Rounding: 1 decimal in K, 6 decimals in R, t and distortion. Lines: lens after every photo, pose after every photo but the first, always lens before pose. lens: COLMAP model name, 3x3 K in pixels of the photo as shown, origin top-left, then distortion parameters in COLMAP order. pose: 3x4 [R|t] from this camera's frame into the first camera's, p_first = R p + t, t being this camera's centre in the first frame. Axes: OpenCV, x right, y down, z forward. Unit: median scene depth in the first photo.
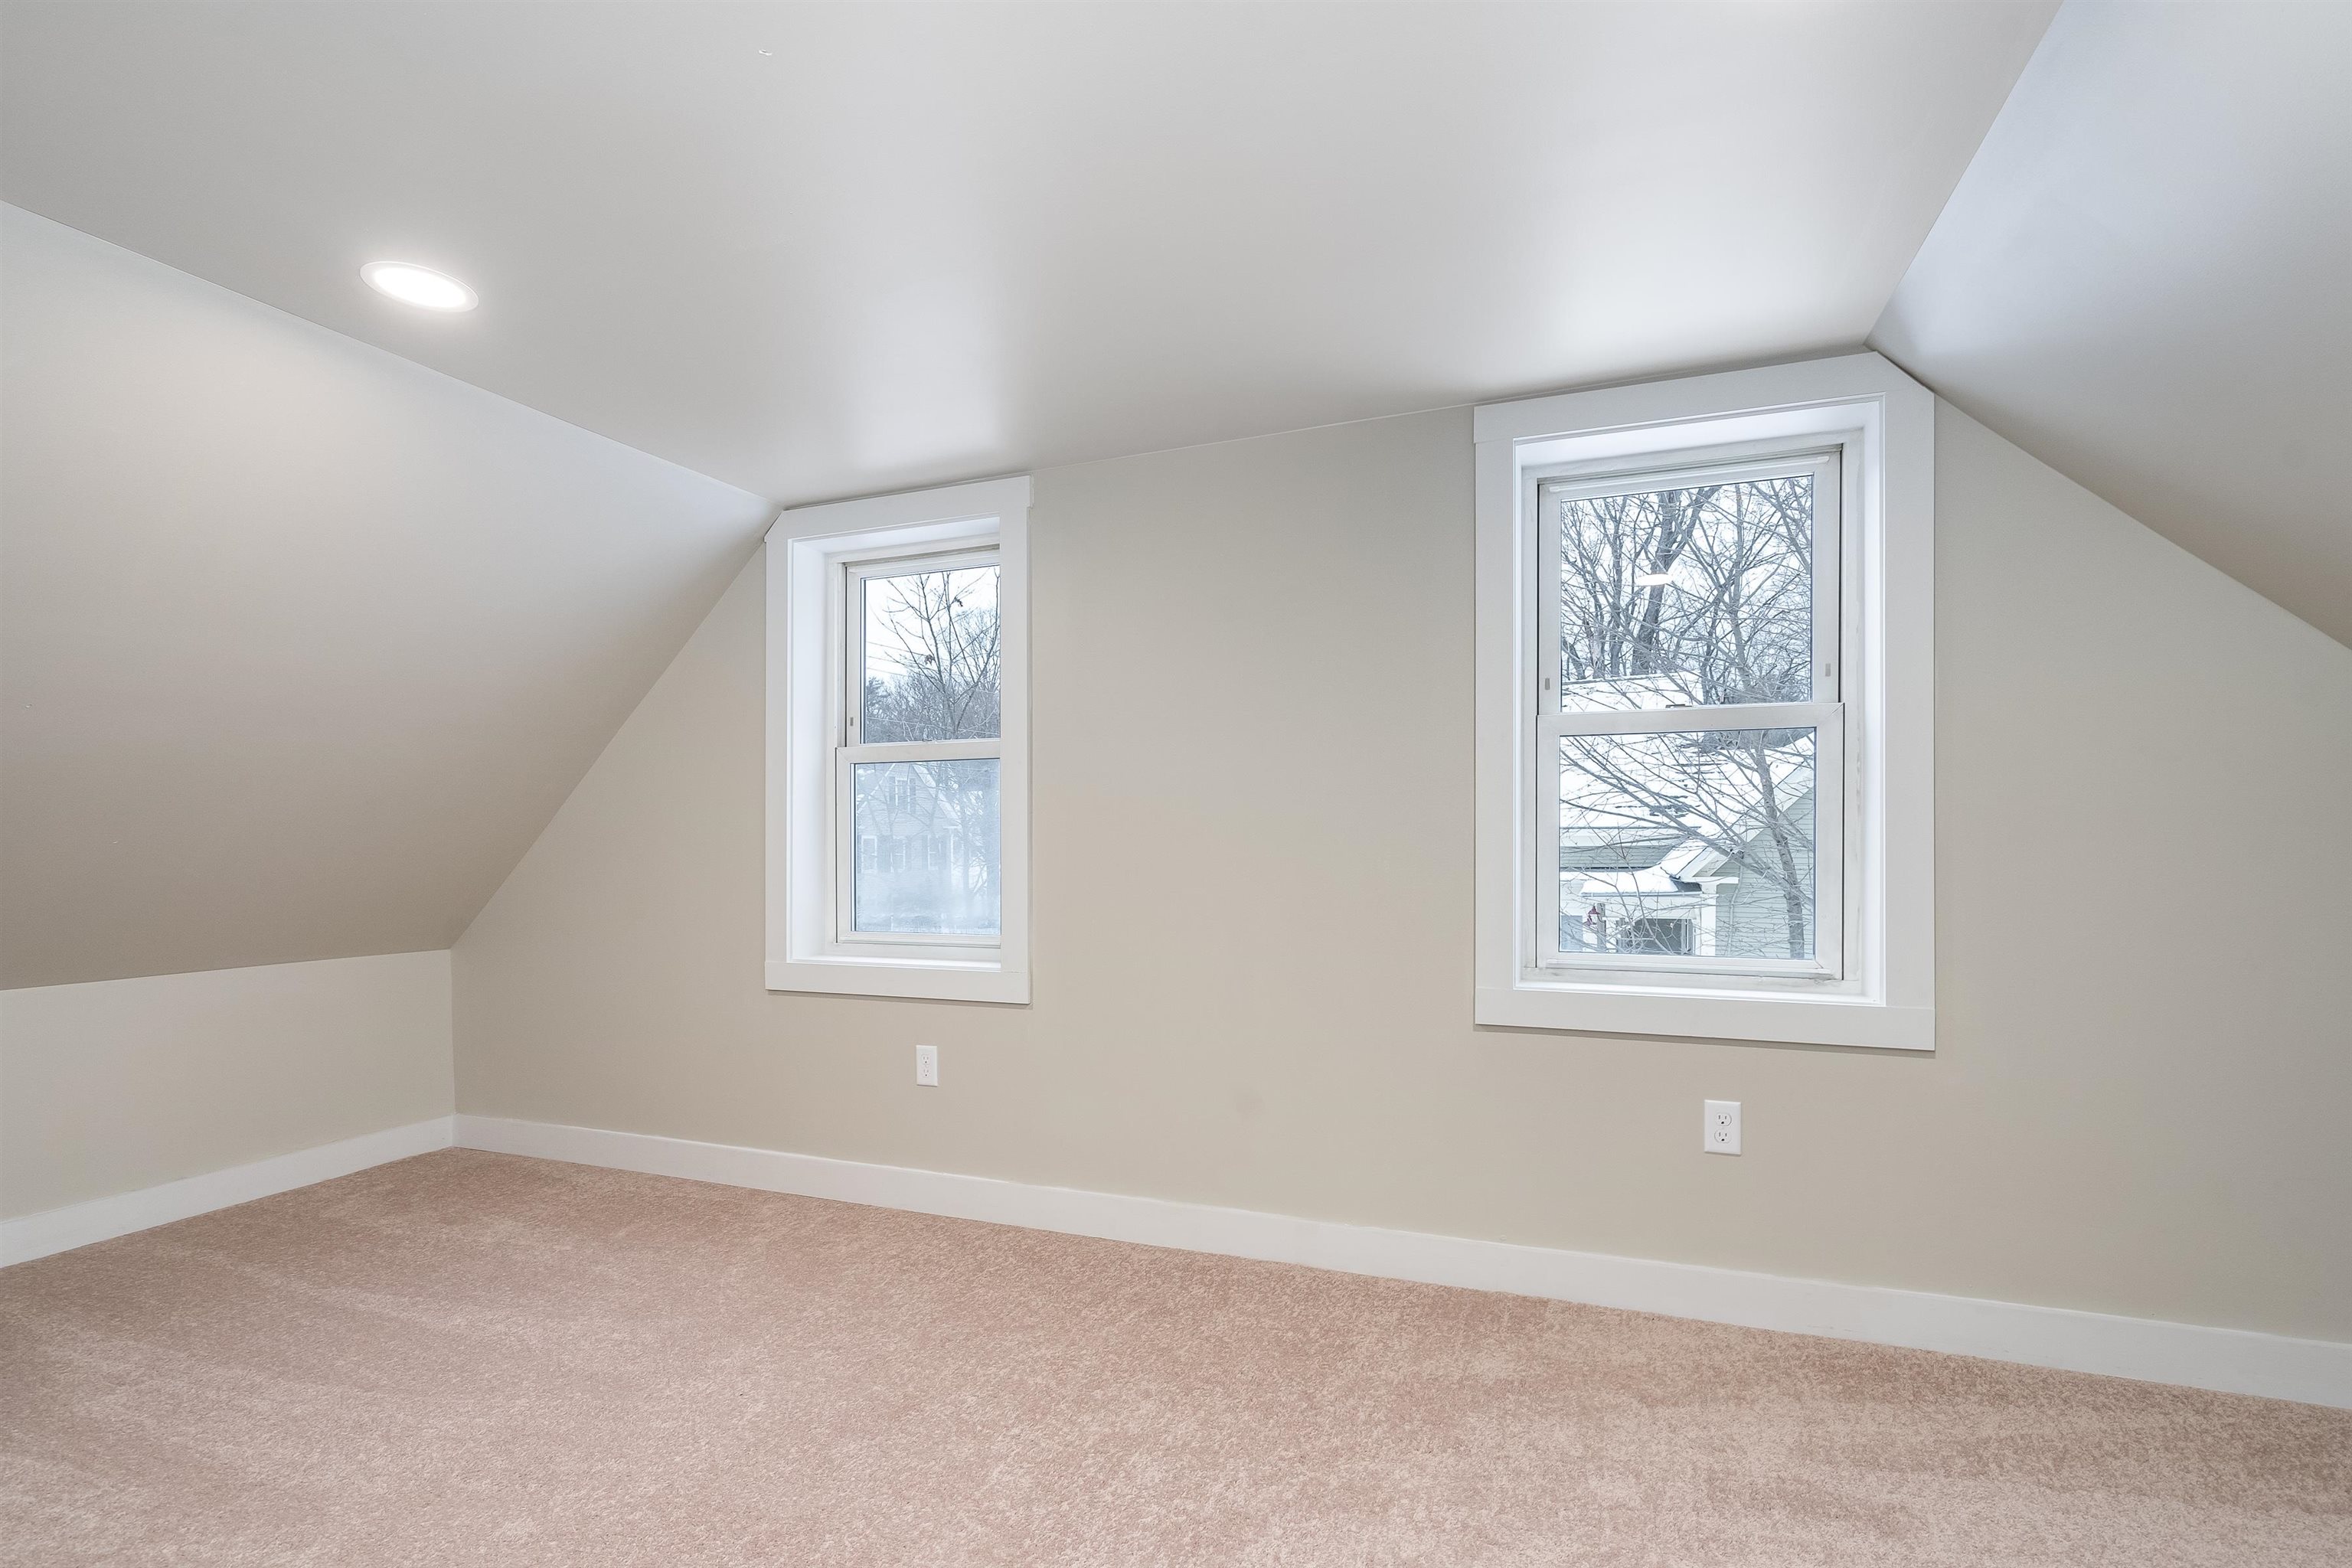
lens RADIAL K [[1062.6, 0, 1188.0], [0, 1062.6, 814.1], [0, 0, 1]] dist [0.002603, 0.000341]
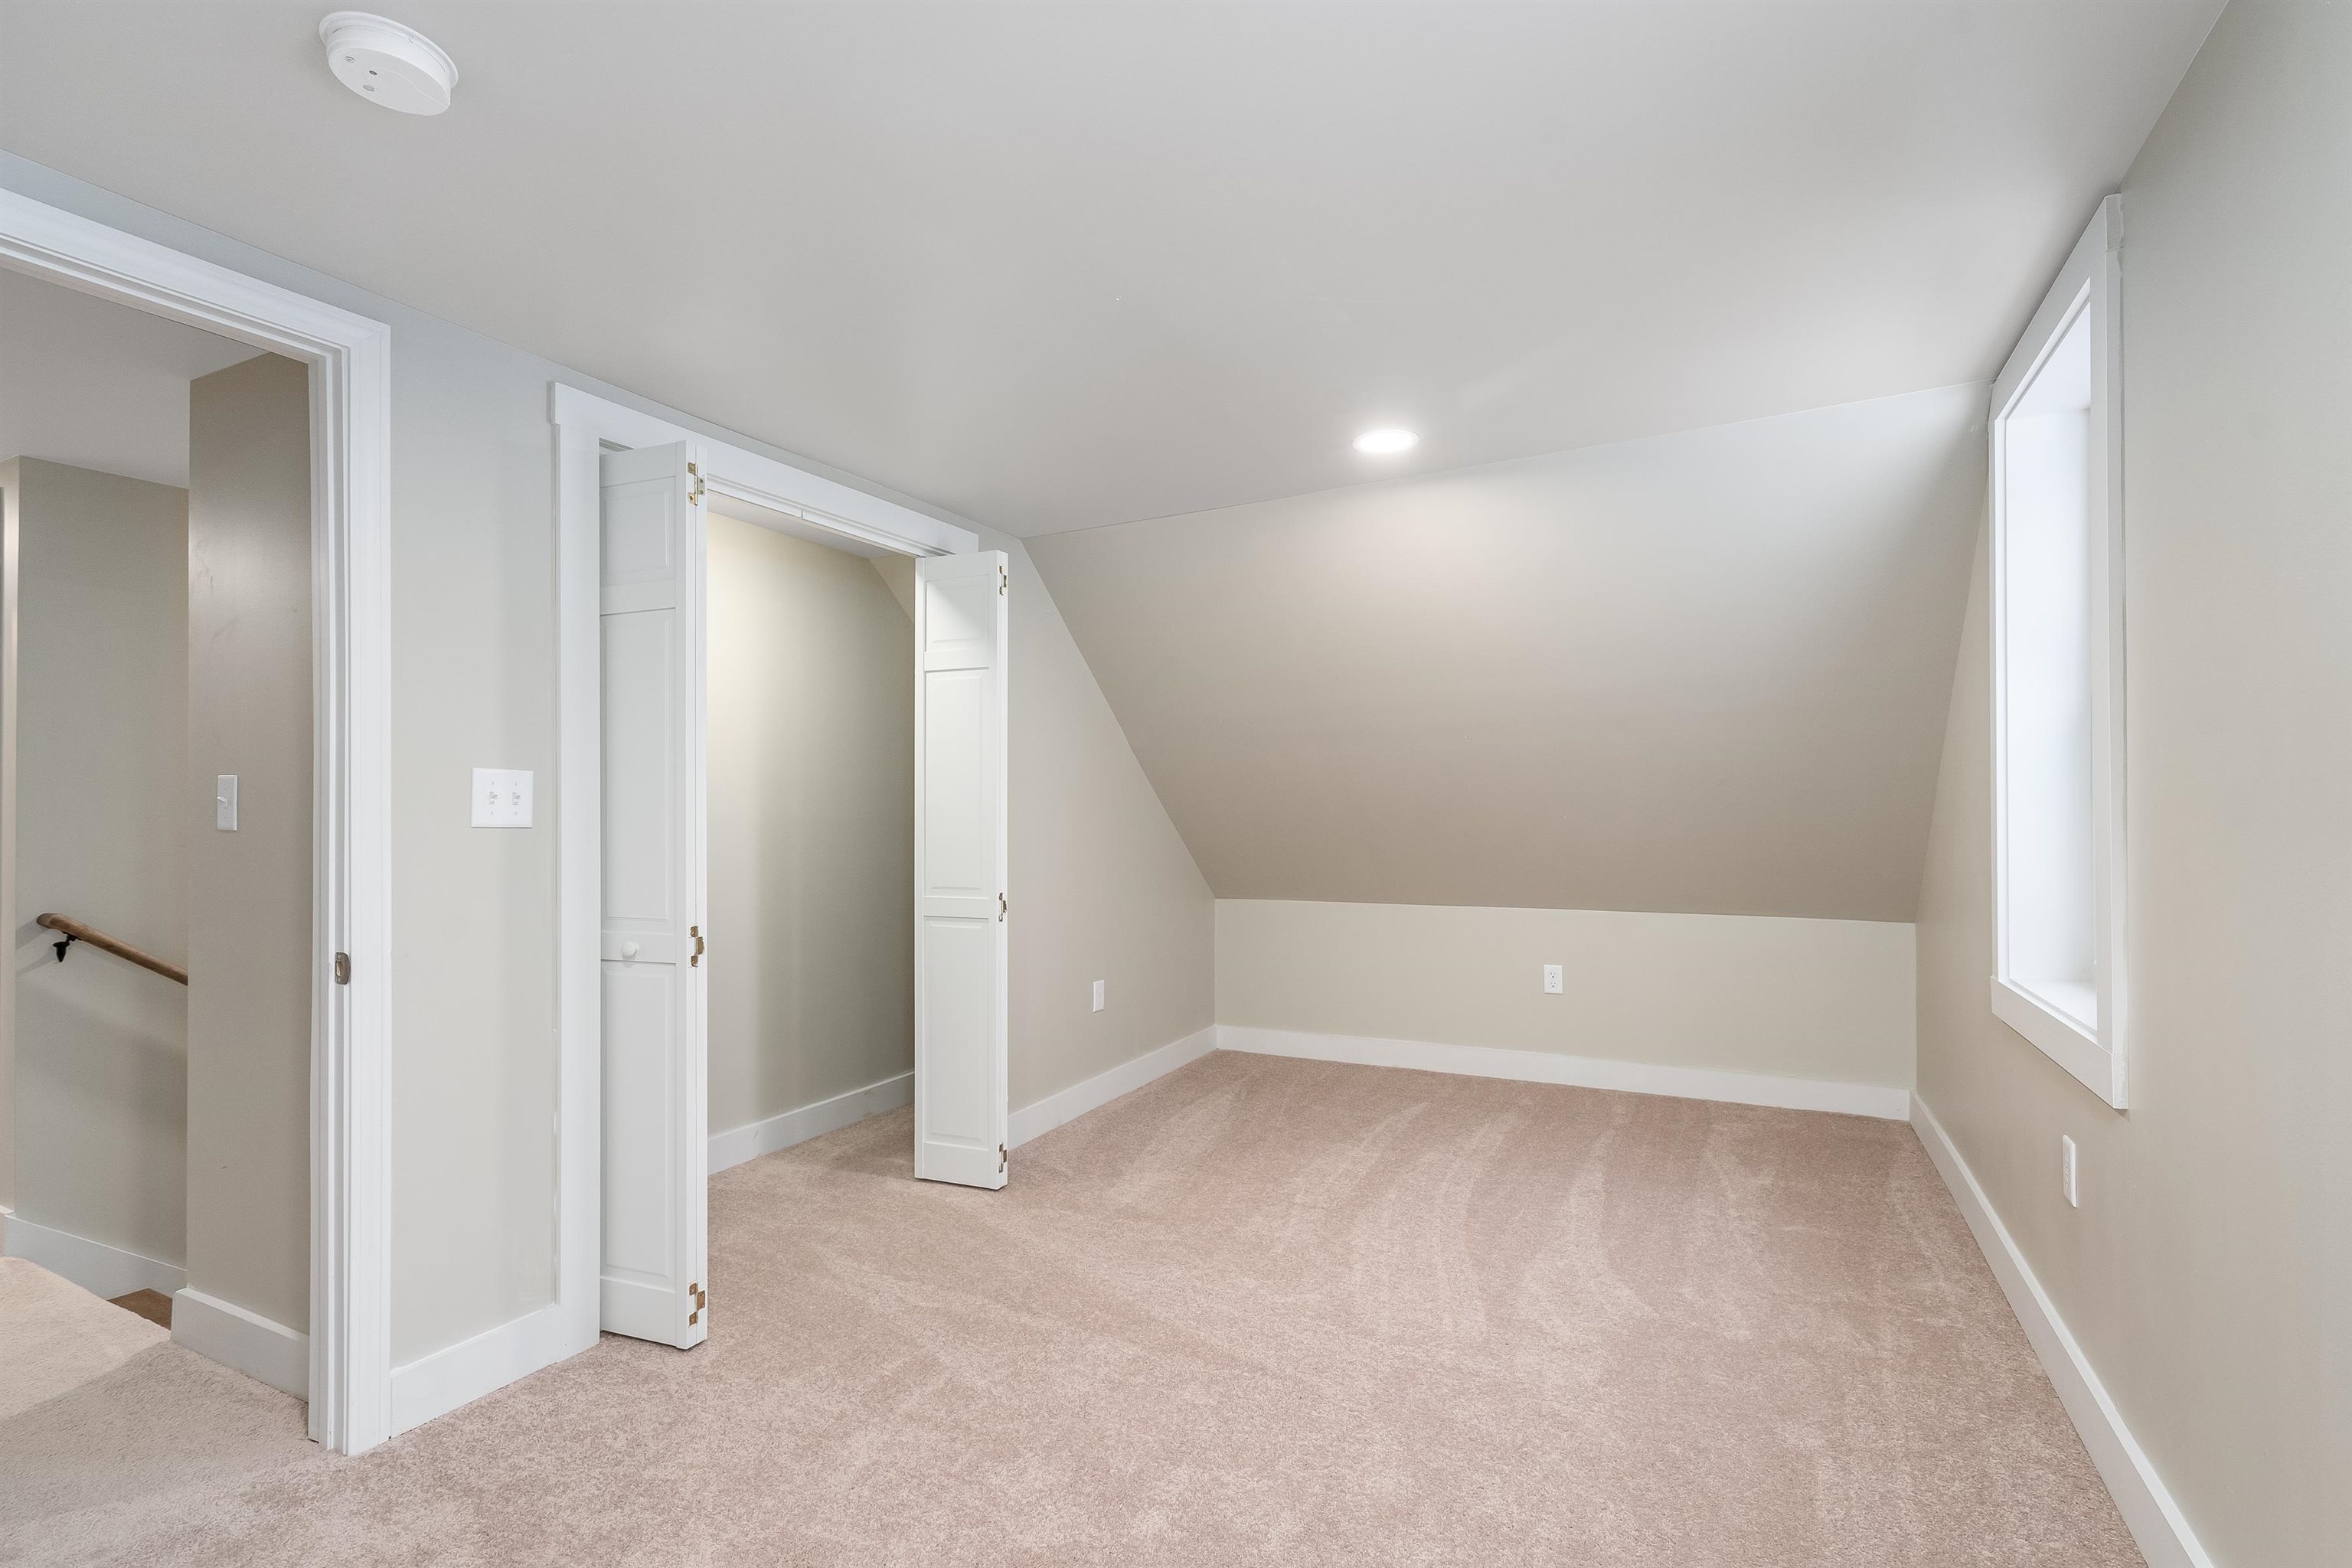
lens RADIAL K [[1062.6, 0, 1188.0], [0, 1062.6, 814.1], [0, 0, 1]] dist [0.002603, 0.000341]
pose [[-0.119680, -0.002378, -0.992810, 0.424624], [0.031201, 0.999494, -0.006155, 0.021073], [0.992322, -0.031714, -0.119546, 0.566339]]
